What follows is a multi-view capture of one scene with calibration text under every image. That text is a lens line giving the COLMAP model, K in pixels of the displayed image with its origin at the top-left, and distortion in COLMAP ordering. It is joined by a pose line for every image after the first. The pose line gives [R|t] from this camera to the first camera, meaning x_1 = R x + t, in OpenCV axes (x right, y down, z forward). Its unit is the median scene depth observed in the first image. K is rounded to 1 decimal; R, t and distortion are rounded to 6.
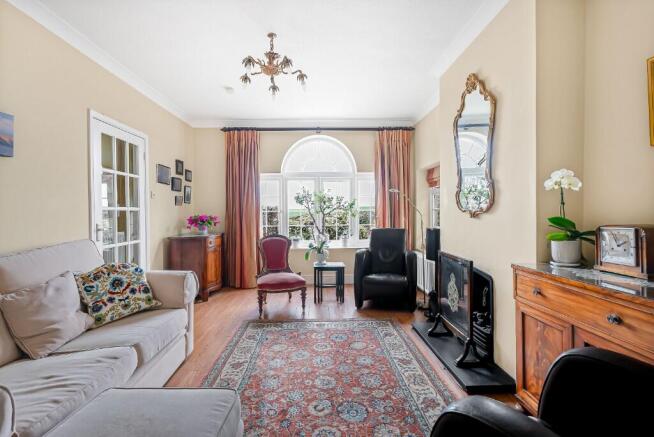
lens RADIAL K [[291.2, 0, 327.0], [0, 291.2, 218.5], [0, 0, 1]] dist [-0.009767, 0.000148]
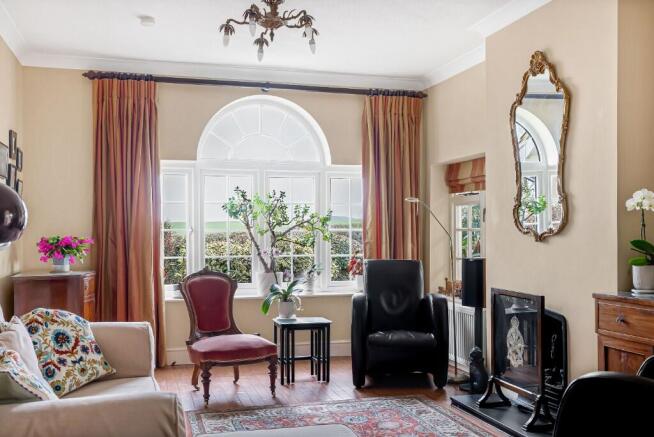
lens RADIAL K [[680.3, 0, 312.3], [0, 680.3, 240.5], [0, 0, 1]] dist [0.005890, -0.028099]
pose [[0.971191, 0.005880, 0.238232, -0.489191], [-0.003294, 0.999931, -0.011248, 0.015909], [-0.238282, 0.010140, 0.971143, -0.574082]]
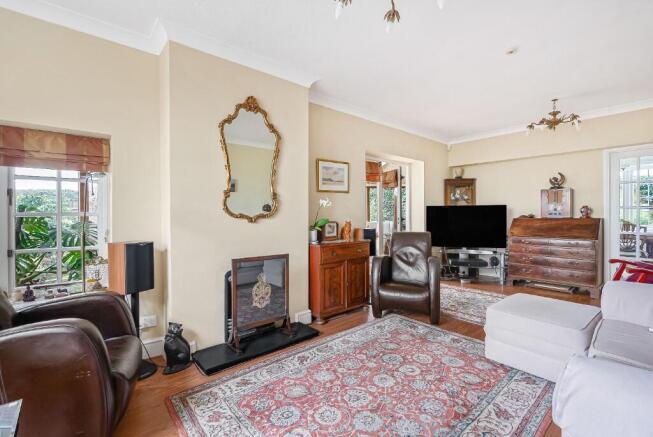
lens RADIAL K [[290.8, 0, 326.5], [0, 290.8, 218.5], [0, 0, 1]] dist [-0.009767, 0.000148]
pose [[-0.626771, 0.017213, 0.779013, -0.565364], [0.031961, 0.999483, 0.003630, -0.010635], [-0.778547, 0.027173, -0.626997, 1.478903]]
